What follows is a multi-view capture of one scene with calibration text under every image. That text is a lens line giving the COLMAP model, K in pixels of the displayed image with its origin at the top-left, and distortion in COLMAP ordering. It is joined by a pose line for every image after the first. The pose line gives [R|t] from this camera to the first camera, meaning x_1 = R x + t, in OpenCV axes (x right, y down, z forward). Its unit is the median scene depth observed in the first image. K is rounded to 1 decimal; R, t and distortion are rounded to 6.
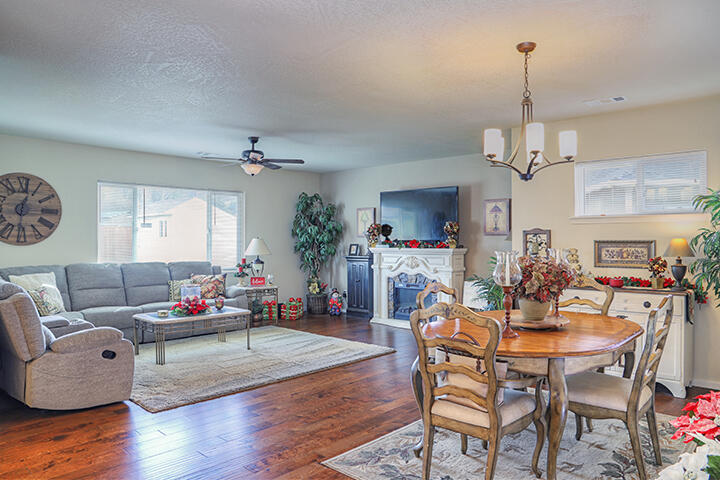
lens RADIAL K [[500.8, 0, 360.0], [0, 500.8, 244.1], [0, 0, 1]] dist [-0.136205, 0.102058]
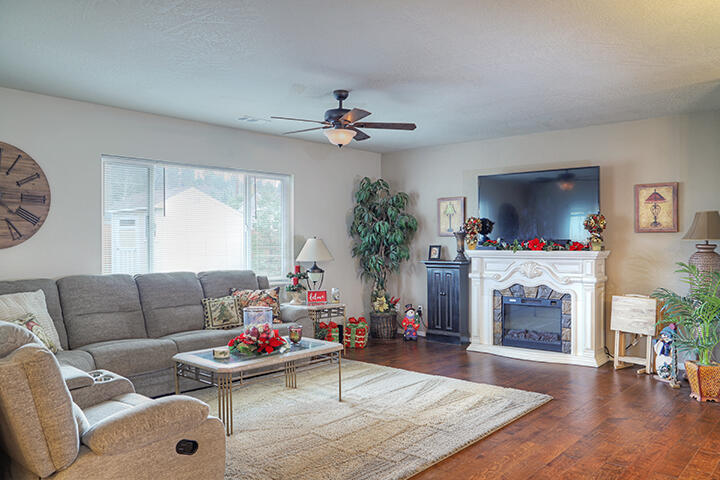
lens RADIAL K [[561.2, 0, 360.0], [0, 561.2, 240.0], [0, 0, 1]] dist [-0.119641, 0.135493]
pose [[0.999635, -0.003459, 0.026777, -0.171032], [0.003676, 0.999961, -0.008089, -0.001857], [-0.026748, 0.008184, 0.999609, 0.184517]]
